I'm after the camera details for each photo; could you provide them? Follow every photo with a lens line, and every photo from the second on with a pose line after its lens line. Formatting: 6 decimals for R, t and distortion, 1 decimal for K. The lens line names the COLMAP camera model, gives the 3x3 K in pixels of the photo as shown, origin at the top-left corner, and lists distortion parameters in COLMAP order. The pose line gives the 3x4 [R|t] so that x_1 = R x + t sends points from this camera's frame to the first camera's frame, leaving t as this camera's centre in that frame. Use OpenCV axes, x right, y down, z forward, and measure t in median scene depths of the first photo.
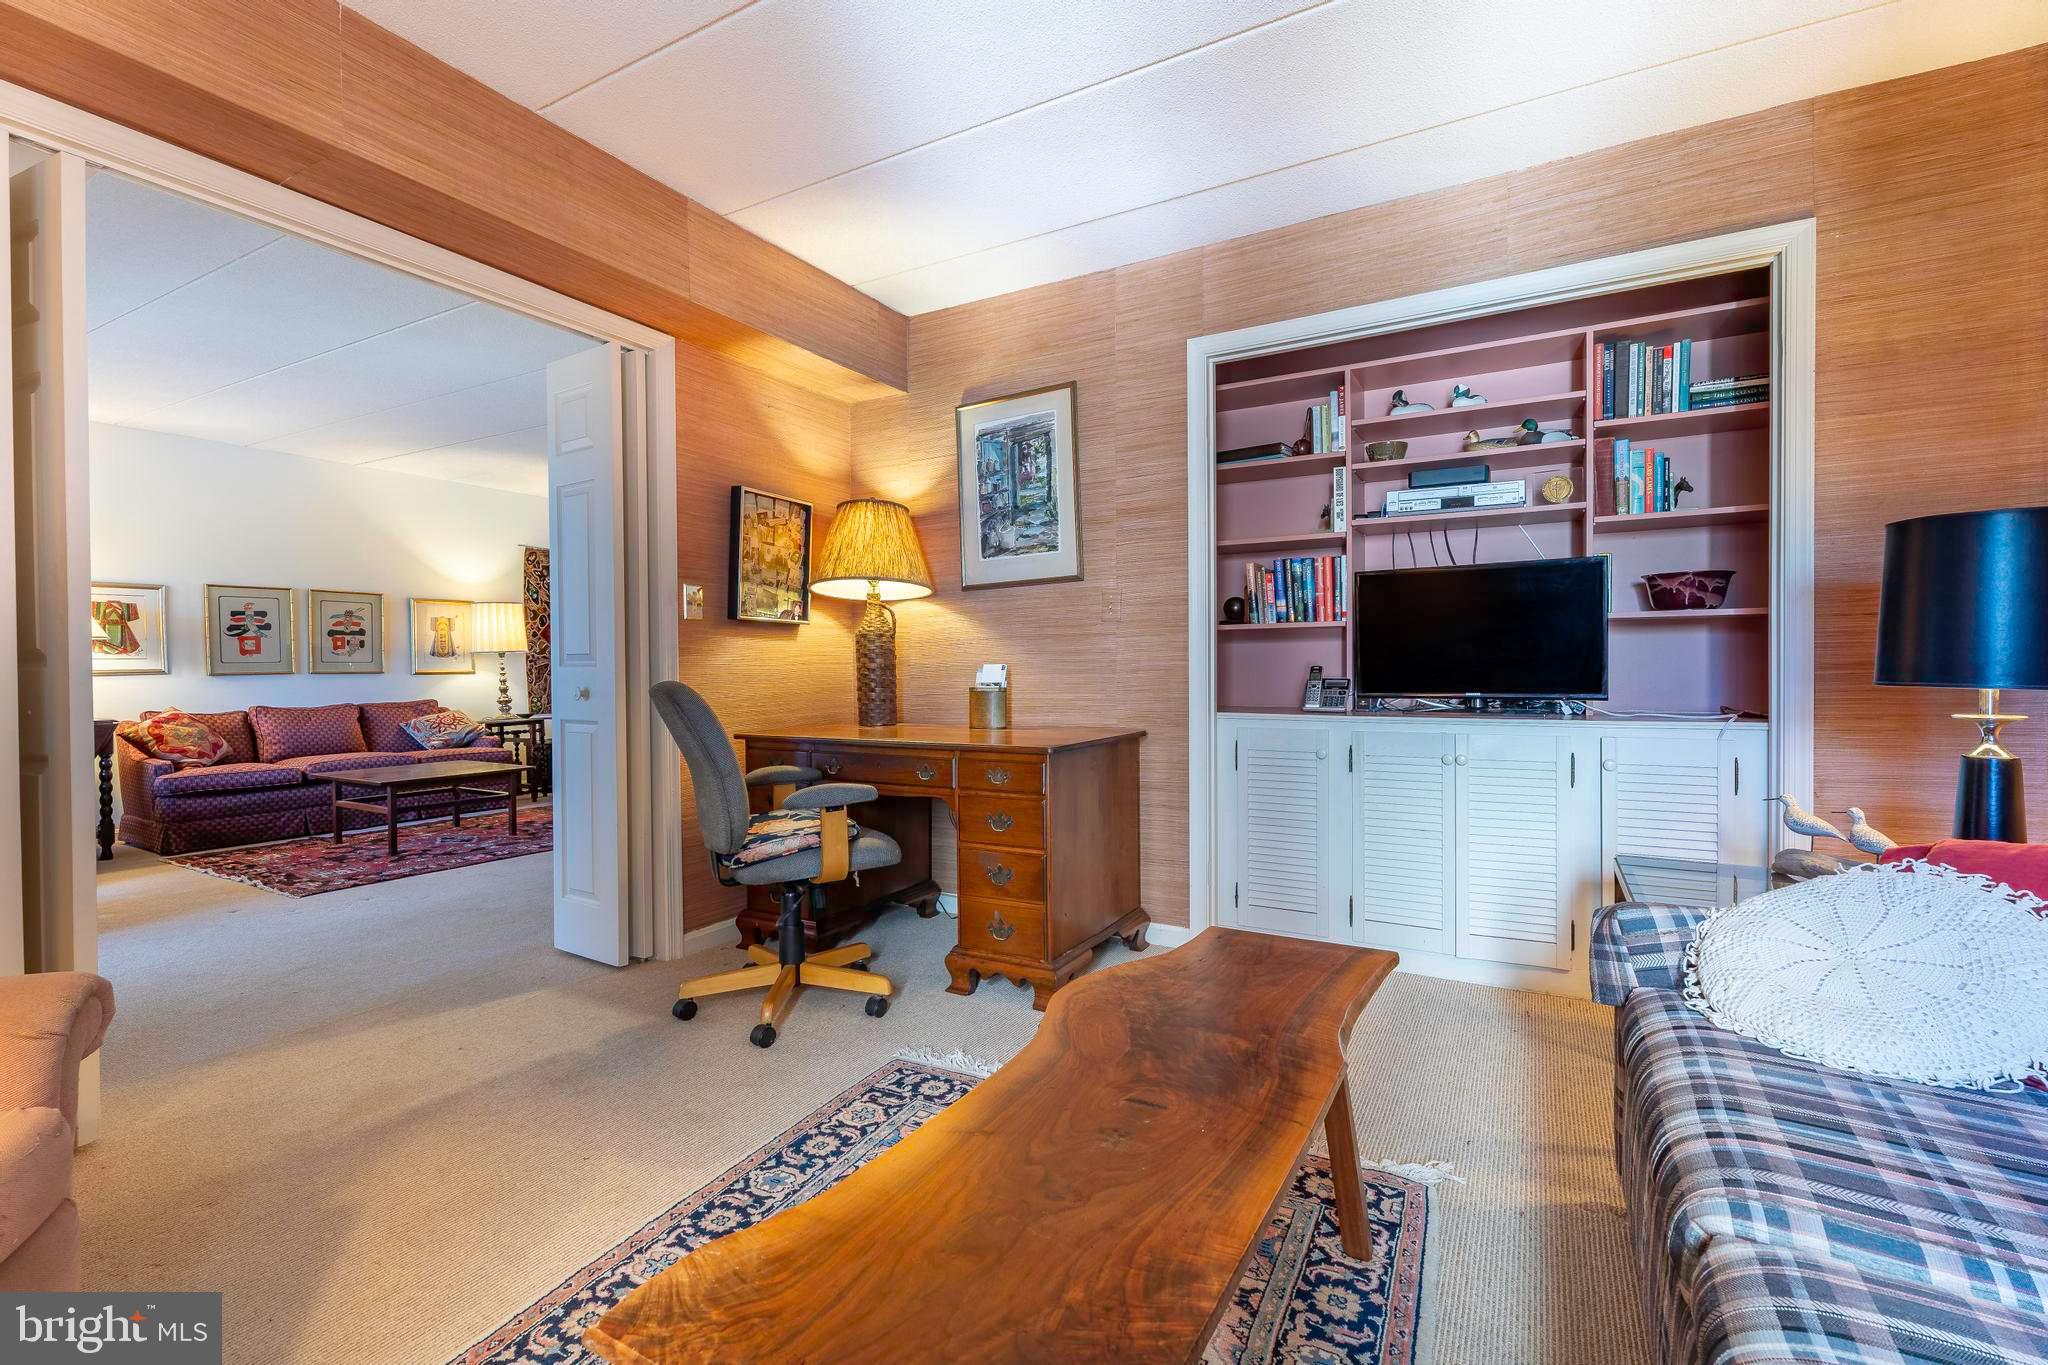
lens RADIAL K [[920.2, 0, 1021.6], [0, 920.2, 681.7], [0, 0, 1]] dist [0.000514, -0.000878]
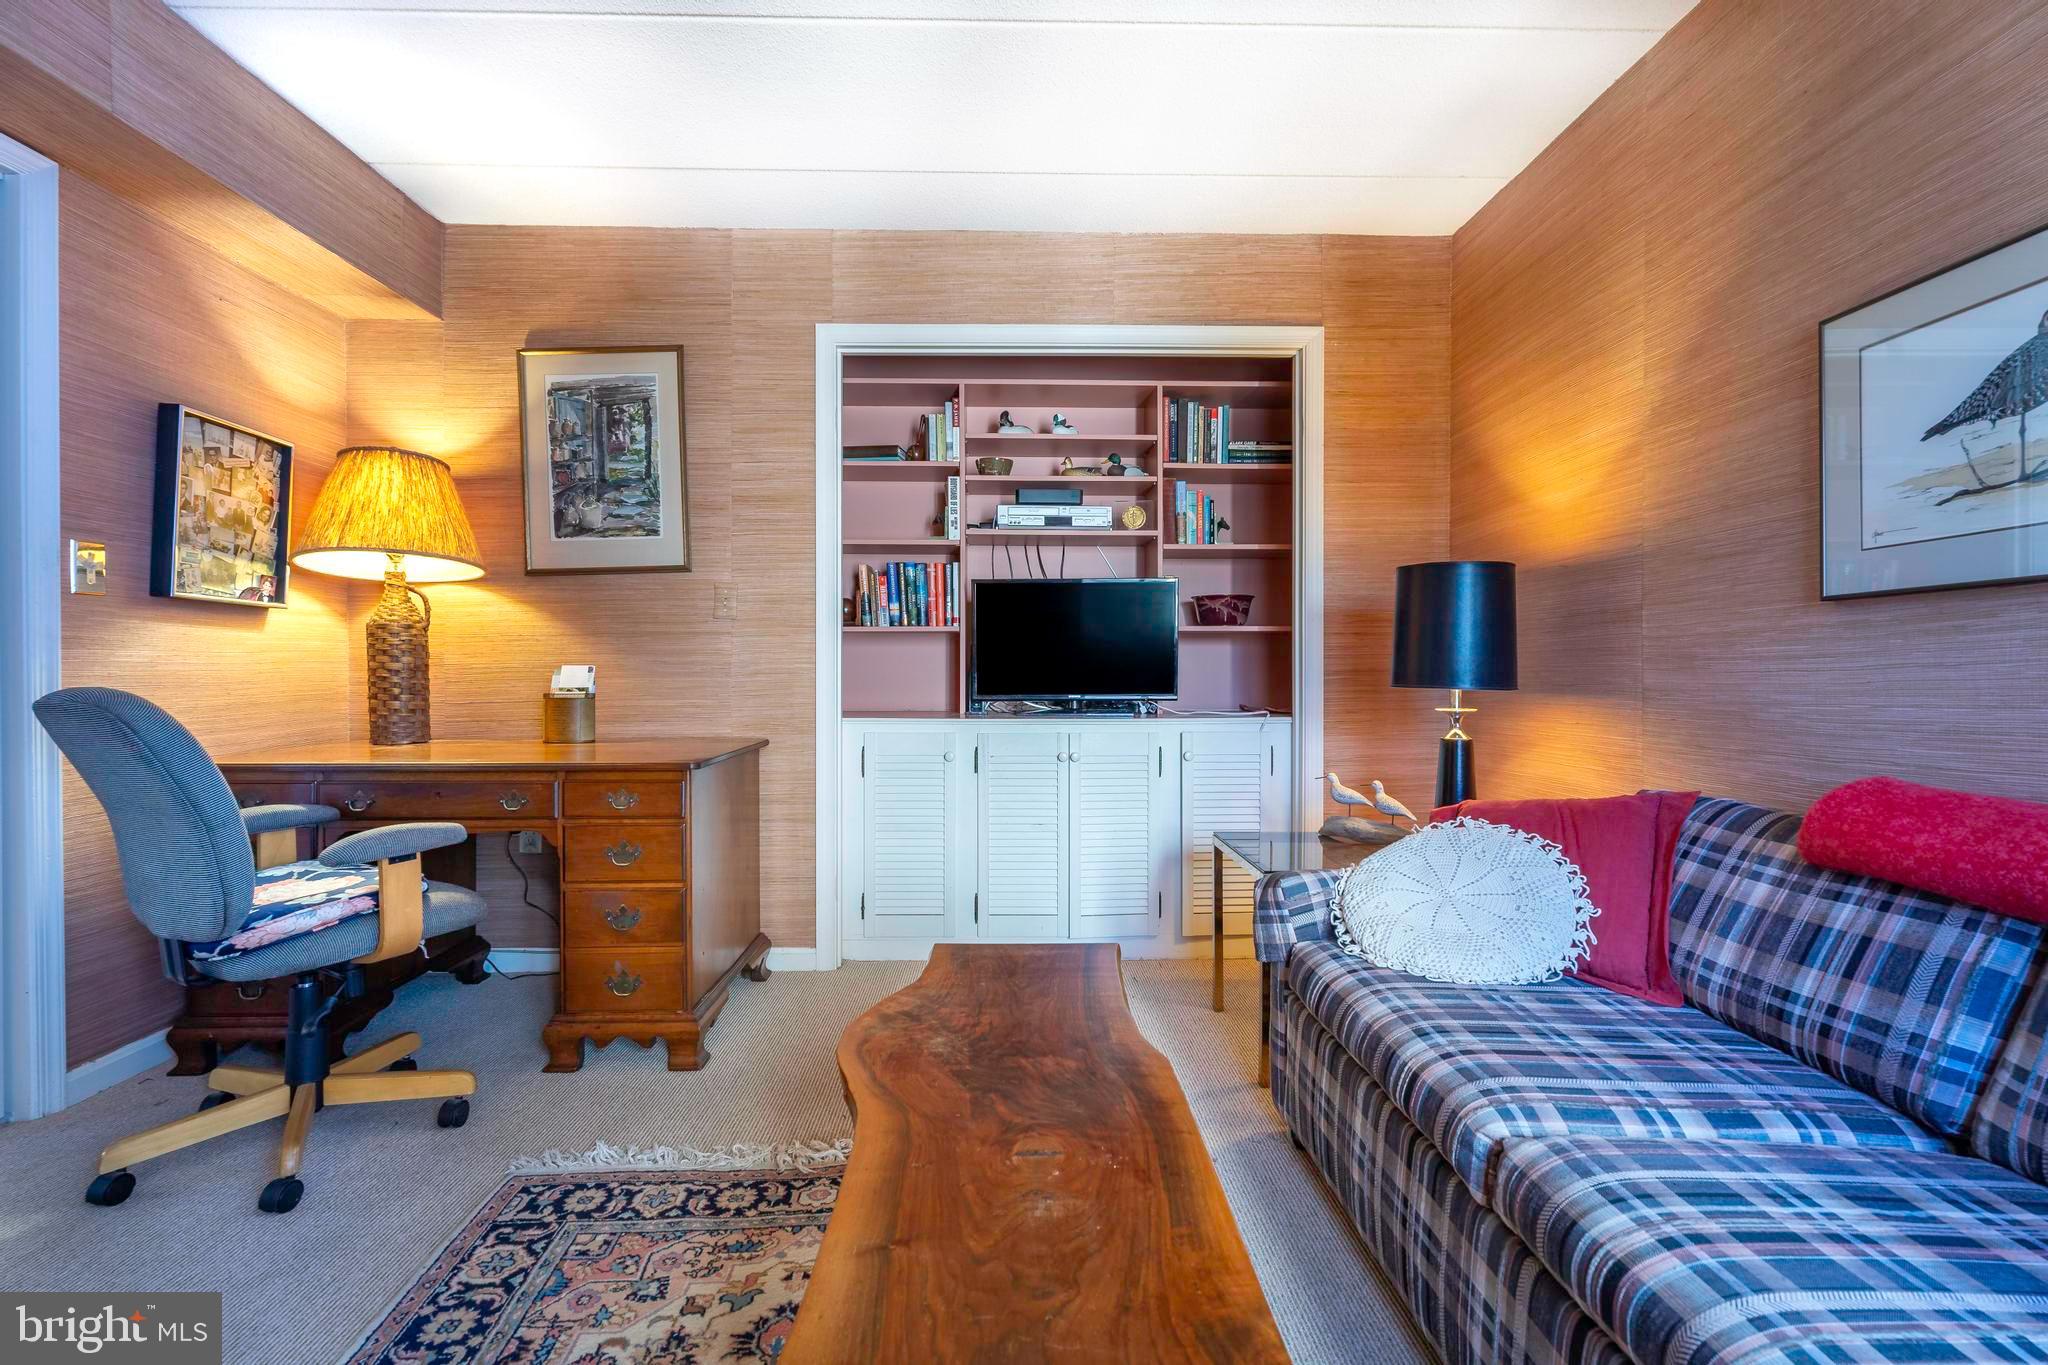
lens RADIAL K [[920.2, 0, 1025.8], [0, 920.2, 676.3], [0, 0, 1]] dist [0.000514, -0.000878]
pose [[0.854847, 0.002575, 0.518875, -0.142416], [0.002255, 0.999960, -0.008678, -0.001218], [-0.518876, 0.008588, 0.854806, 0.095245]]
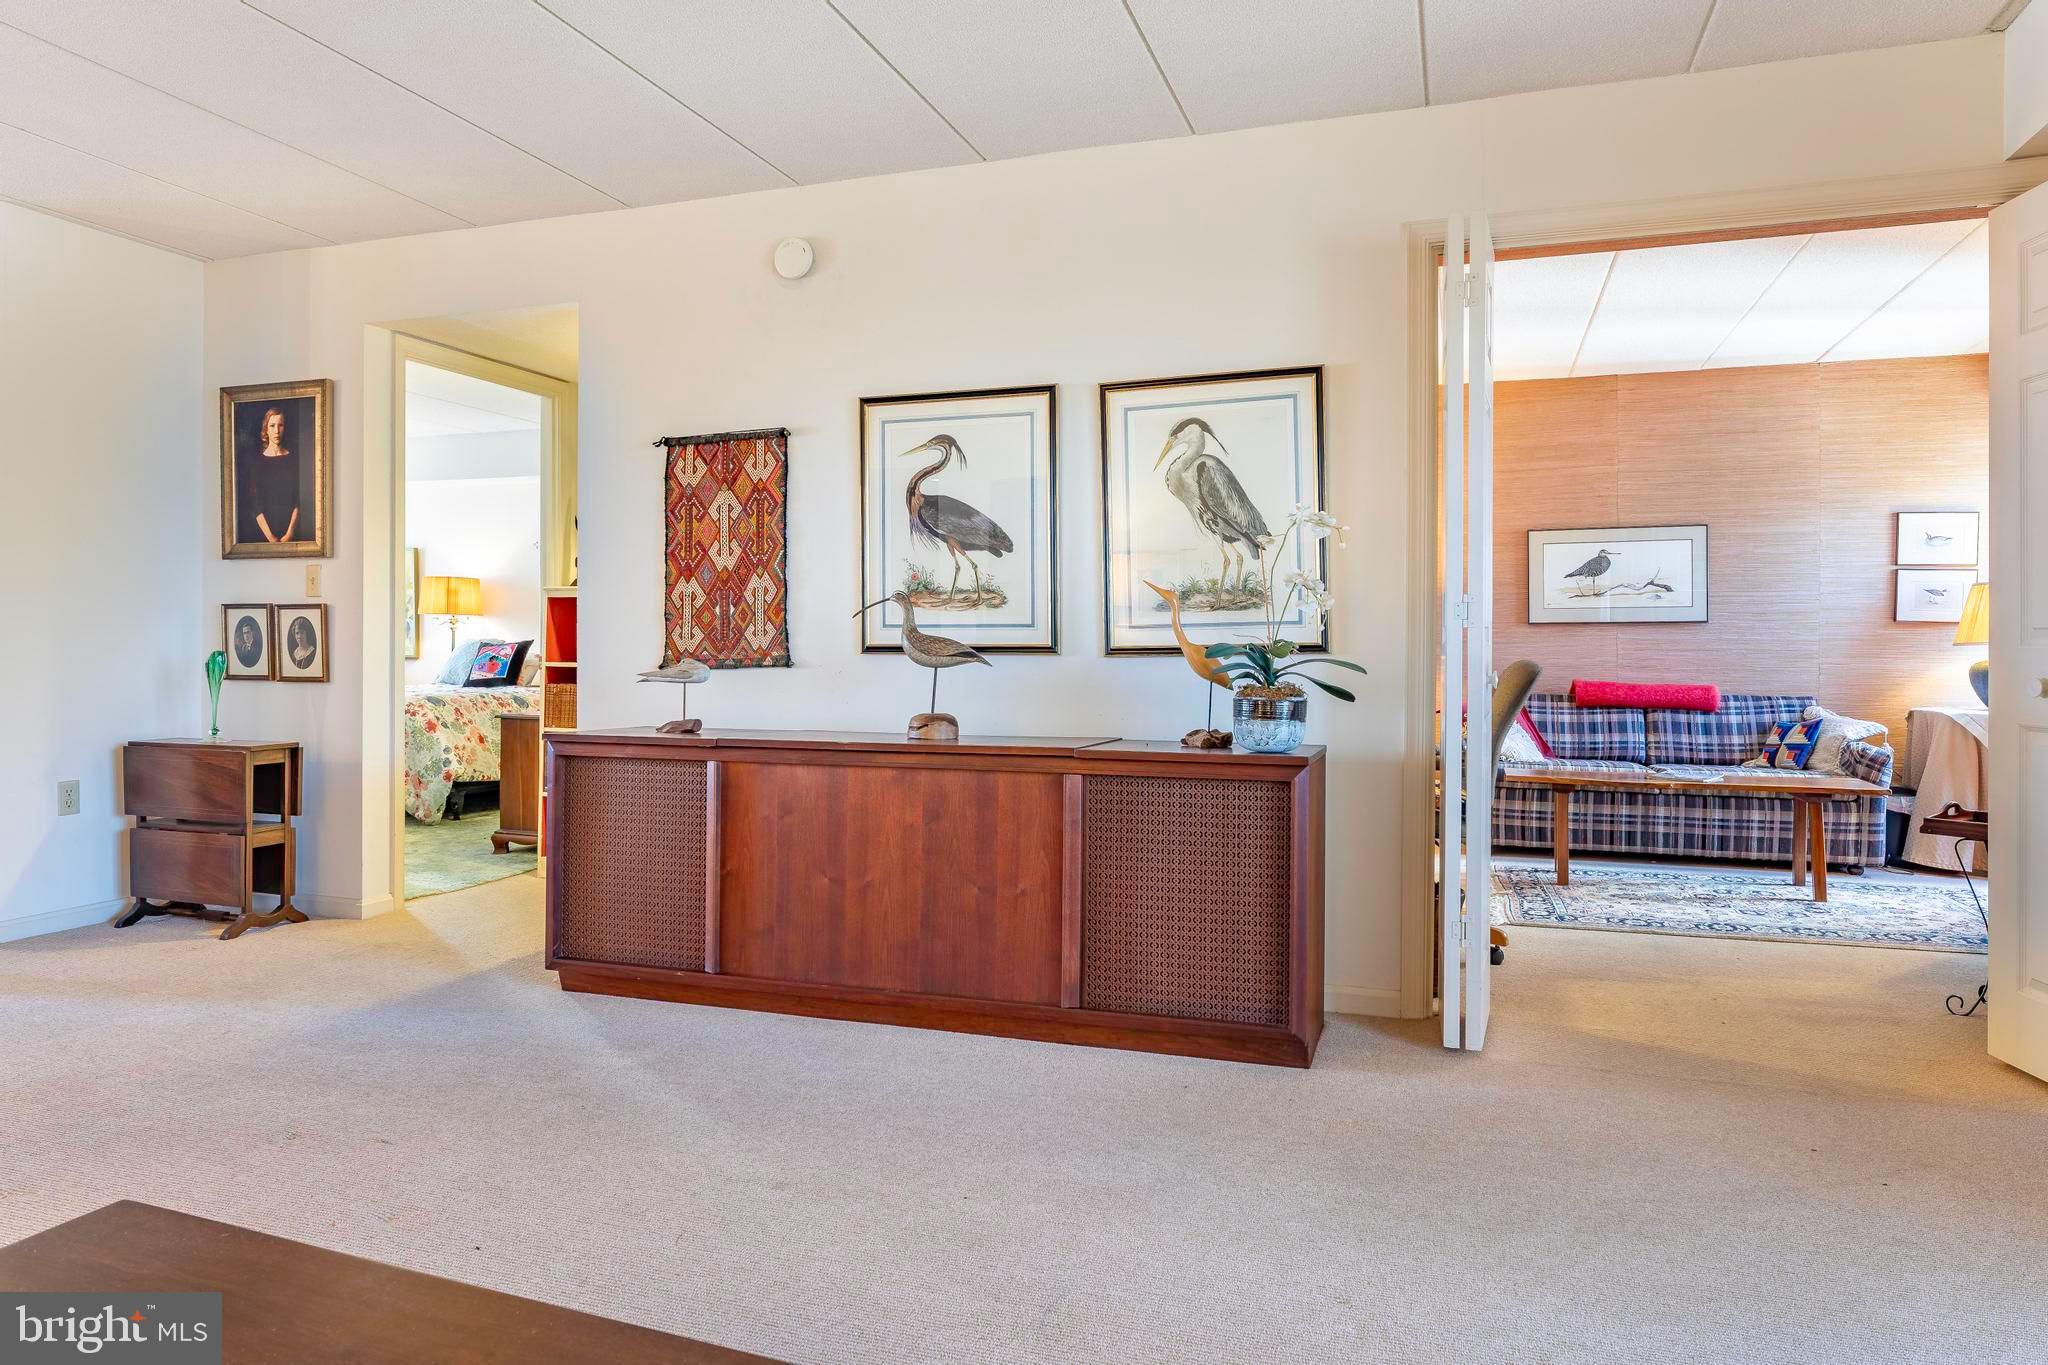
lens RADIAL K [[1287.8, 0, 1020.9], [0, 1287.8, 640.8], [0, 0, 1]] dist [-0.001505, 0.008833]
pose [[-0.199489, 0.008351, 0.979864, -1.631090], [0.013450, 0.999893, -0.005784, -0.020803], [-0.979808, 0.012026, -0.199580, 1.797163]]
